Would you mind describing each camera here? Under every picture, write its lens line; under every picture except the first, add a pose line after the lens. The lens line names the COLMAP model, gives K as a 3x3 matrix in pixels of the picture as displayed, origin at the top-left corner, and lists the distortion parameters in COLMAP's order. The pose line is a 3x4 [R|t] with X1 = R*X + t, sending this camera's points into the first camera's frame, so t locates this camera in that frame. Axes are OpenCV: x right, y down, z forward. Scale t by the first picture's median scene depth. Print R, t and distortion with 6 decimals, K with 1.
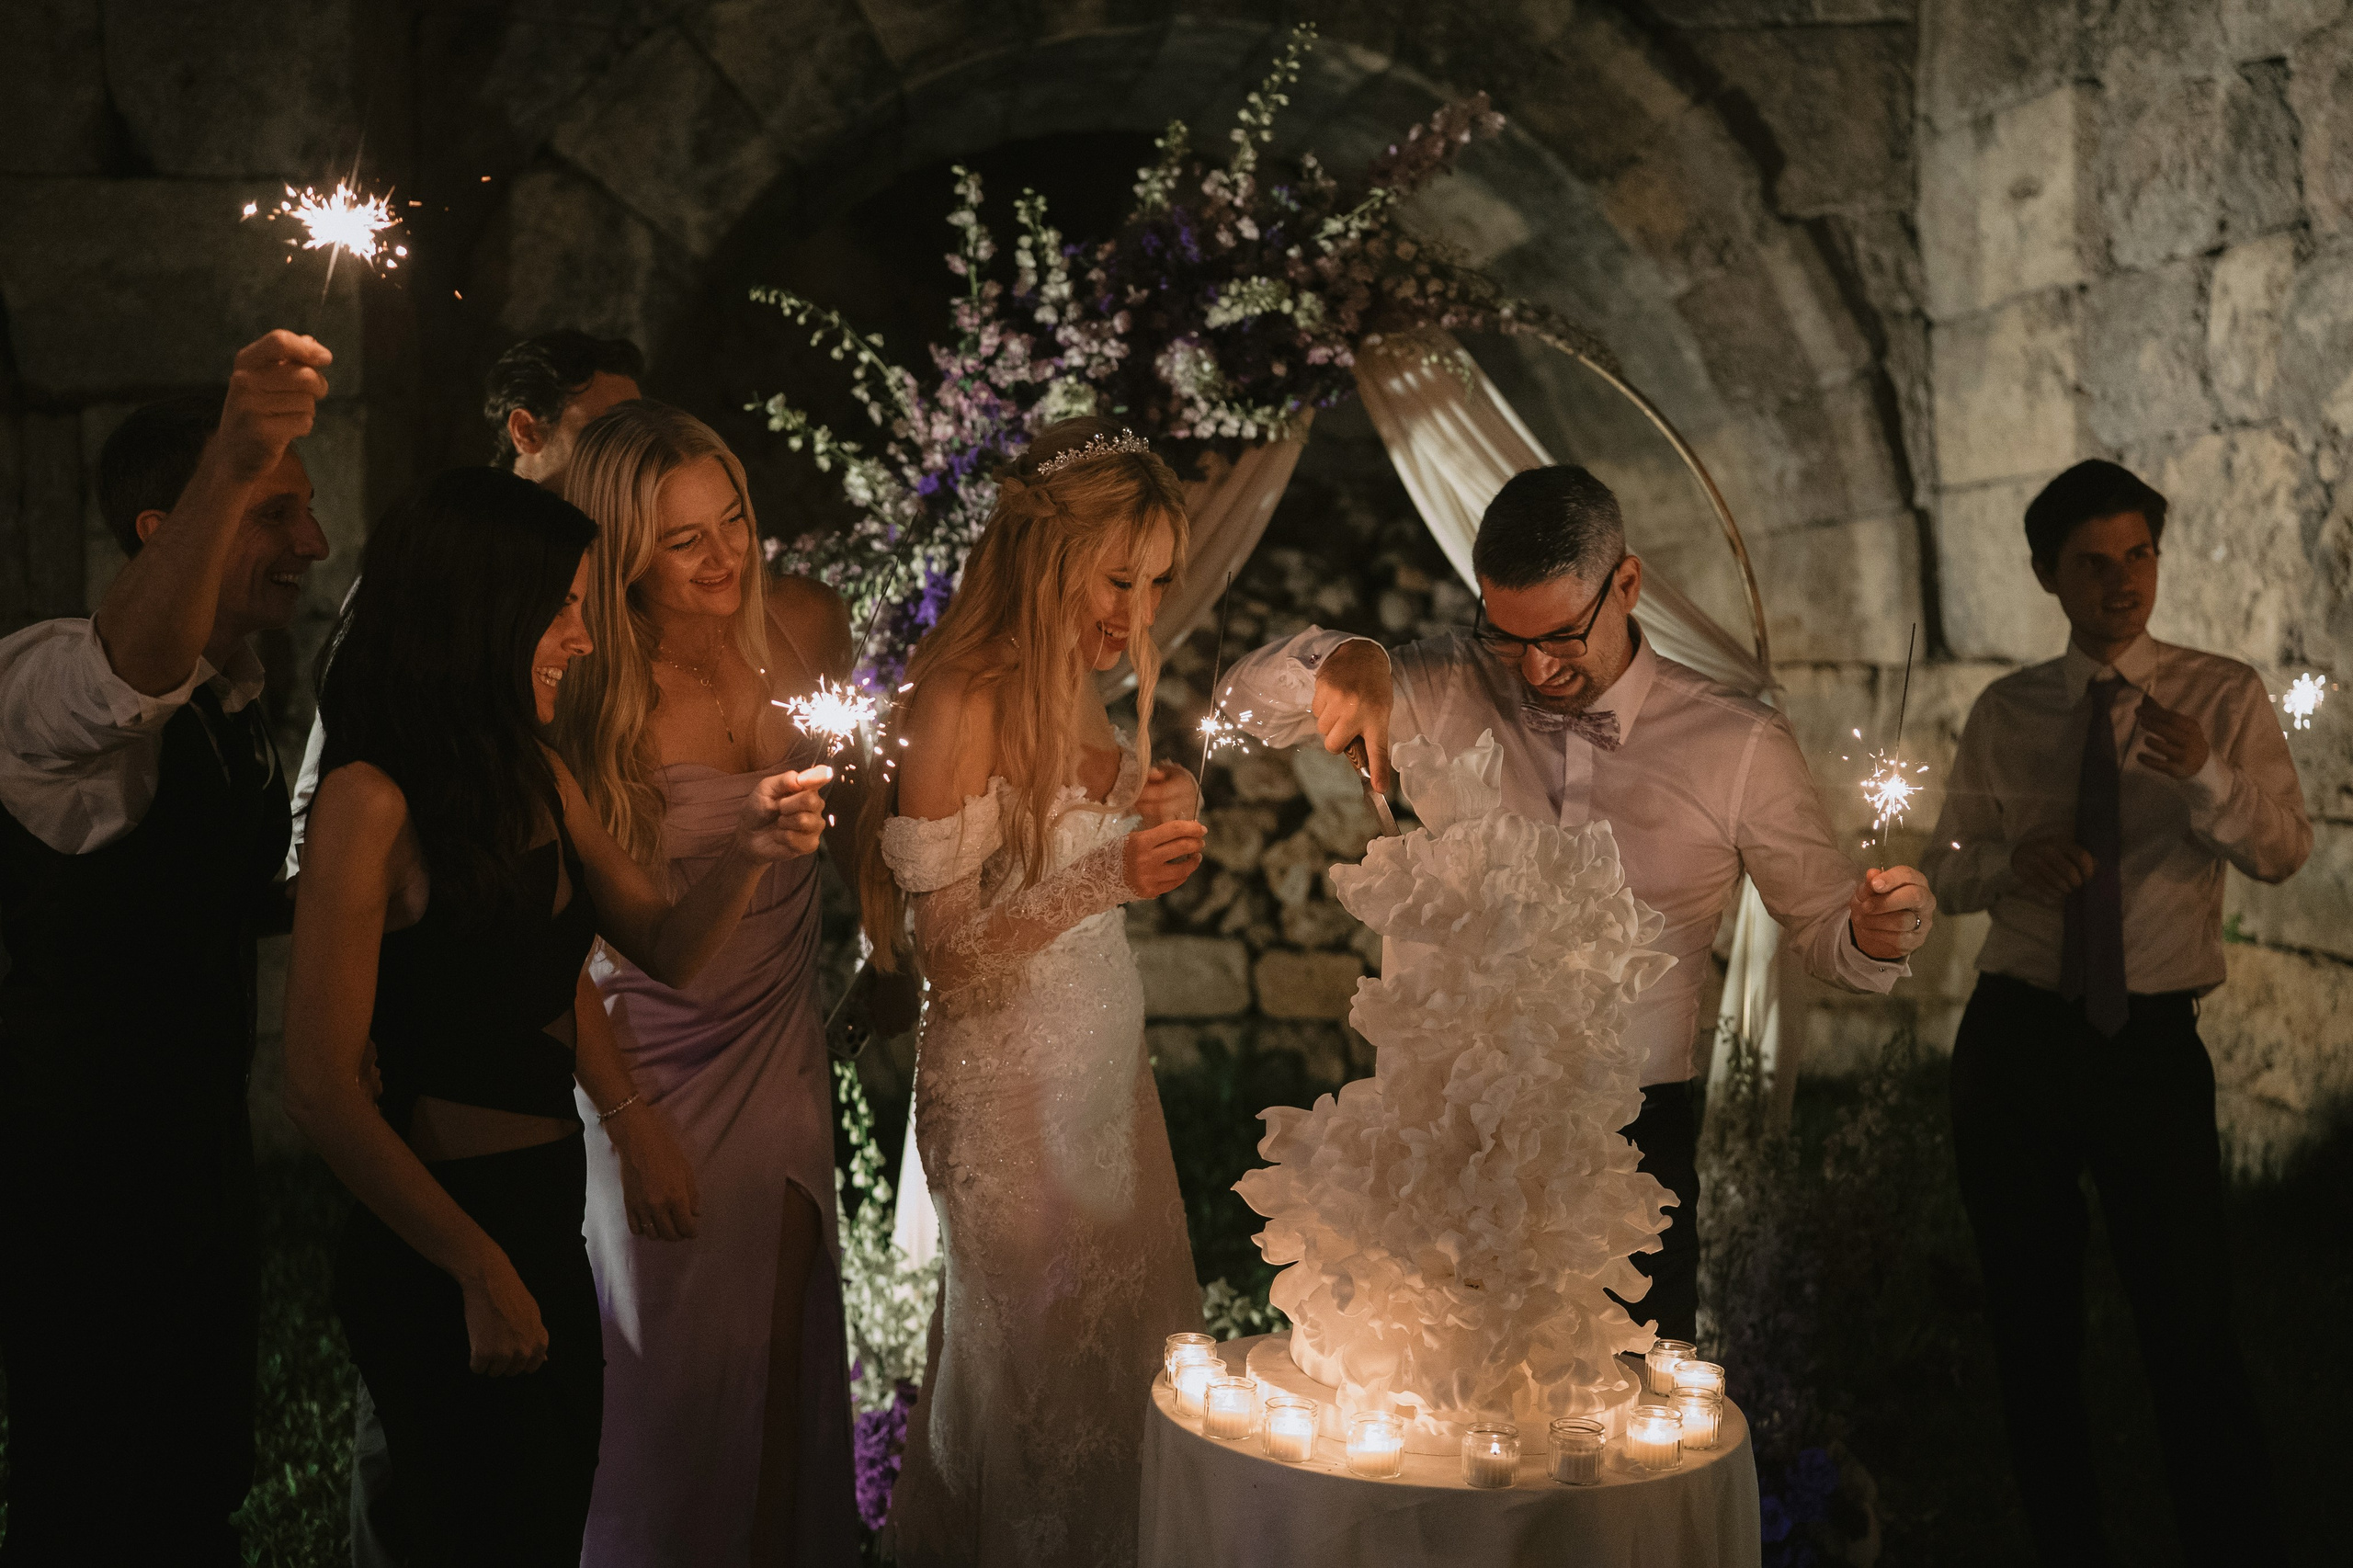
lens RADIAL K [[2396.6, 0, 1176.5], [0, 2396.6, 784.0], [0, 0, 1]] dist [-0.338340, -0.004578]
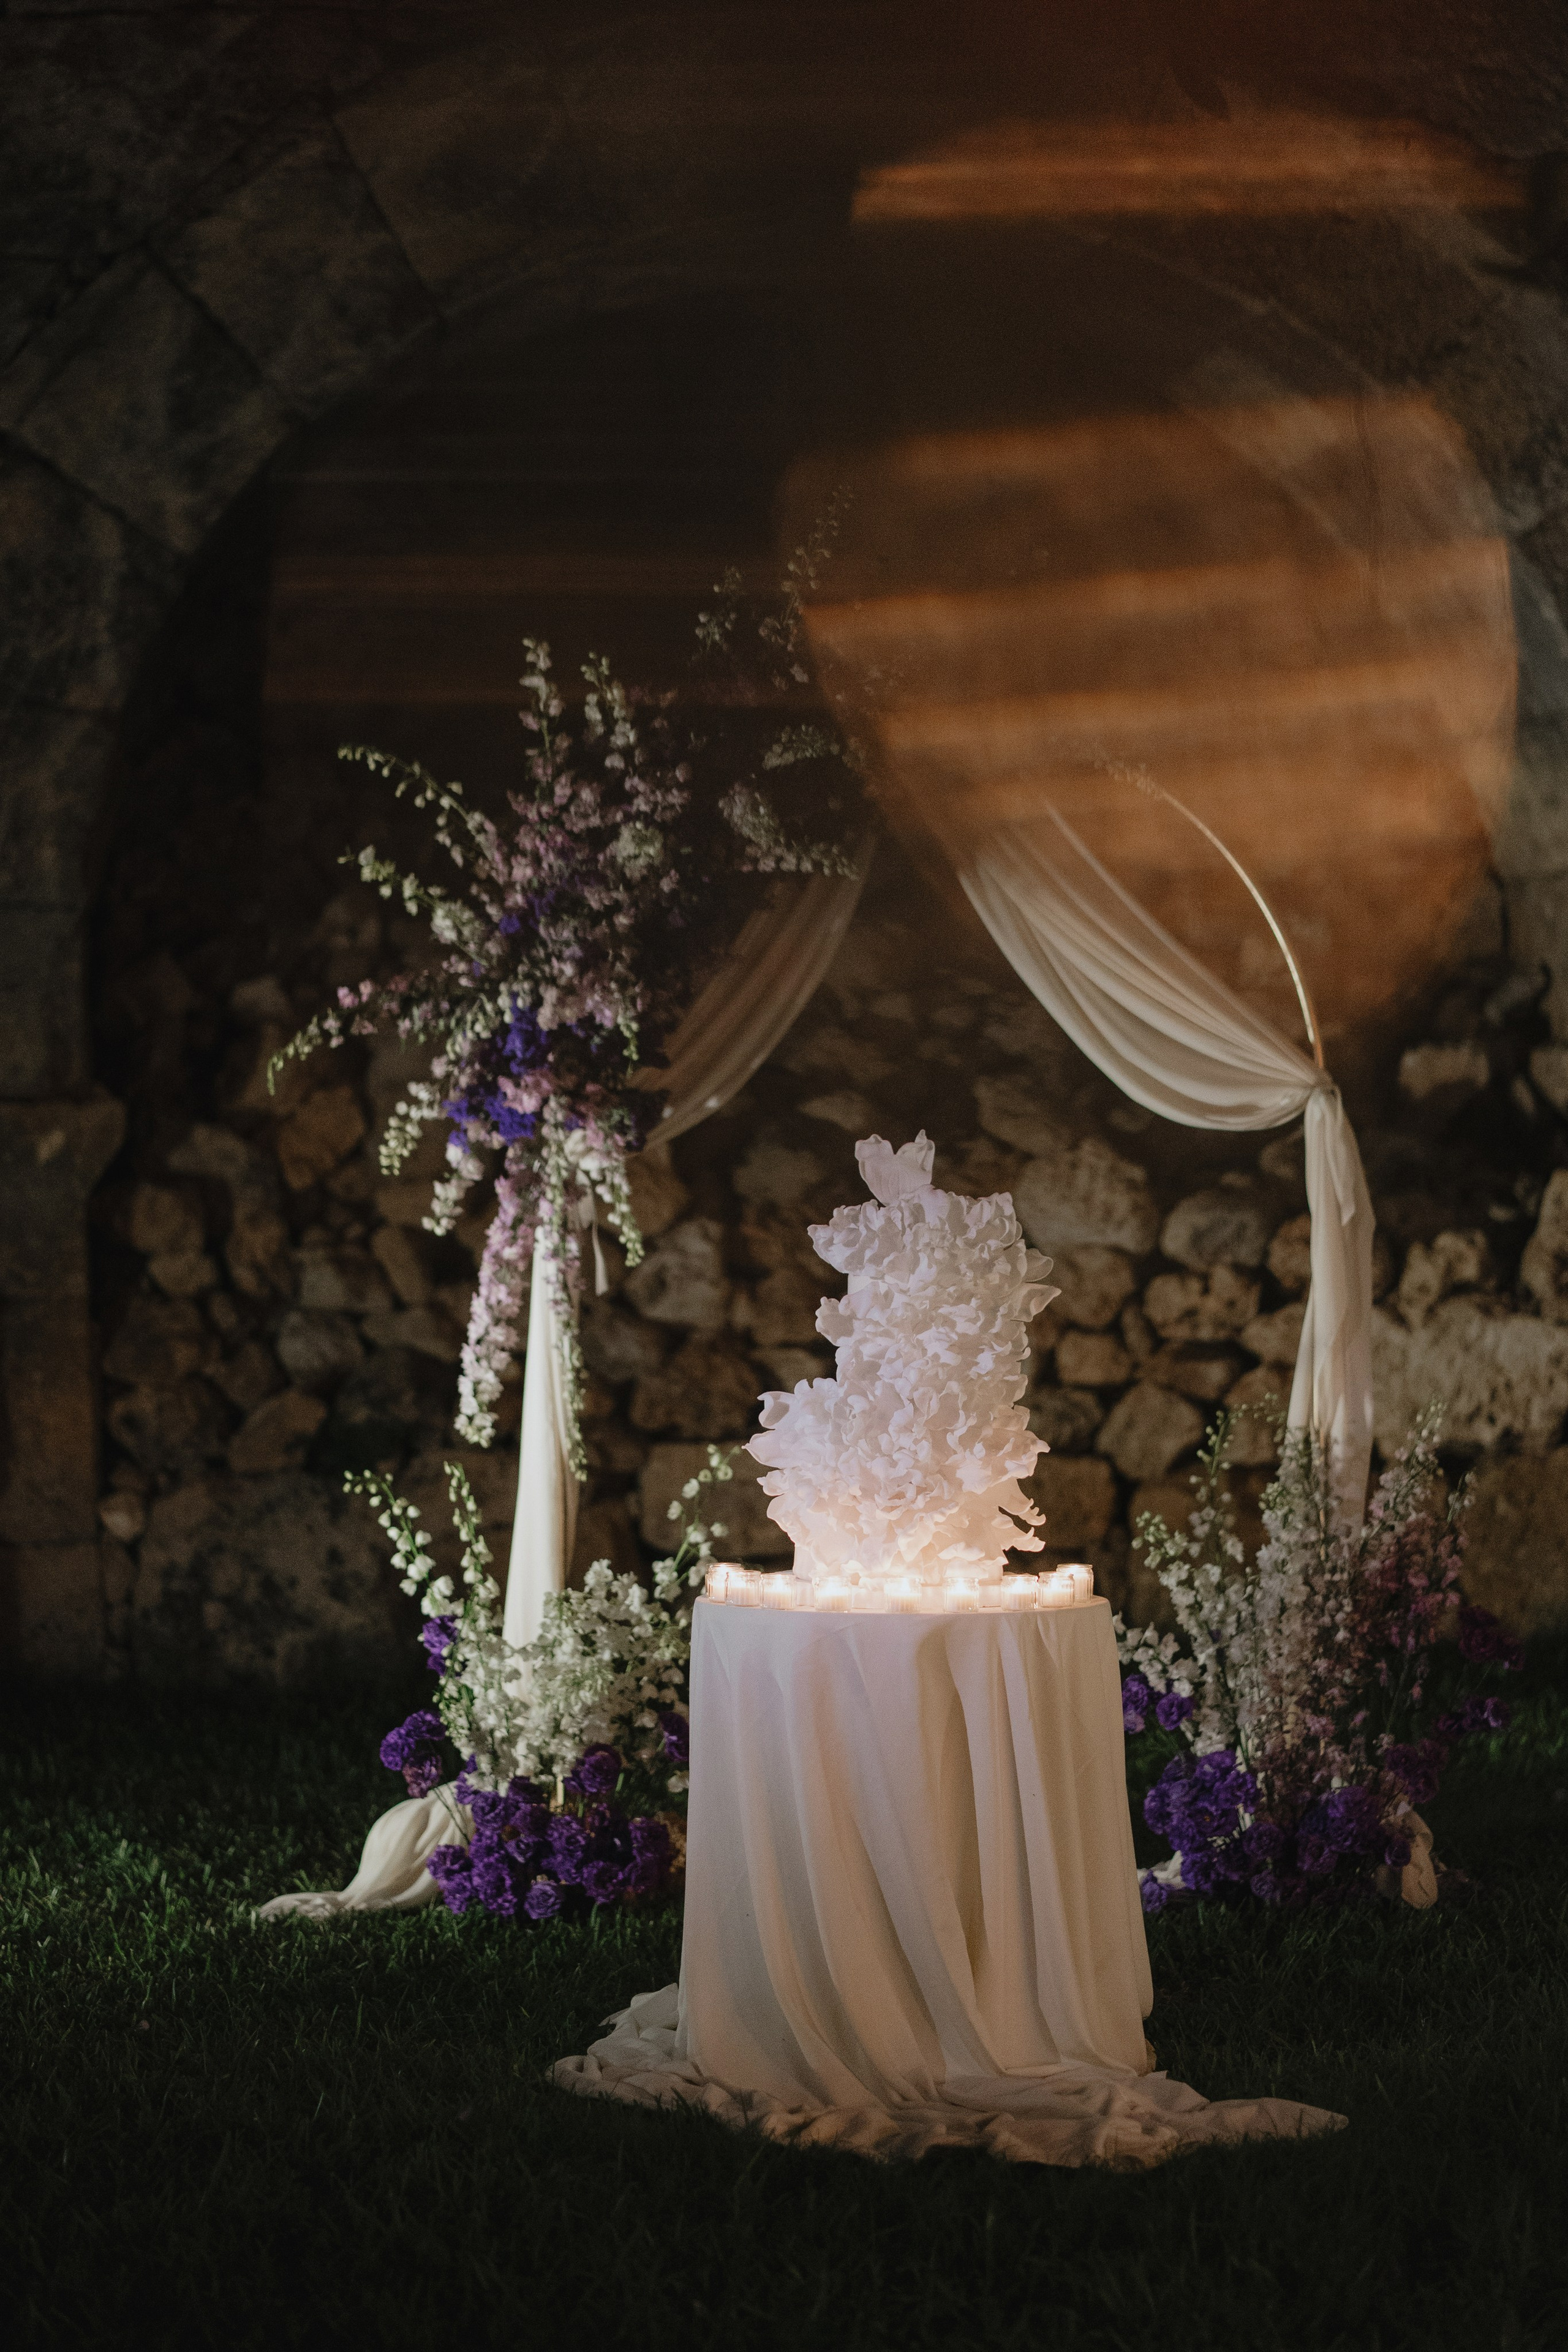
lens RADIAL K [[5728.4, 0, 786.0], [0, 5728.4, 1131.2], [0, 0, 1]] dist [-1.466807, 0.662389]
pose [[0.998063, -0.037326, -0.049779, 0.143011], [0.035549, 0.998715, -0.036125, 0.063337], [0.051063, 0.034285, 0.998107, -1.547056]]
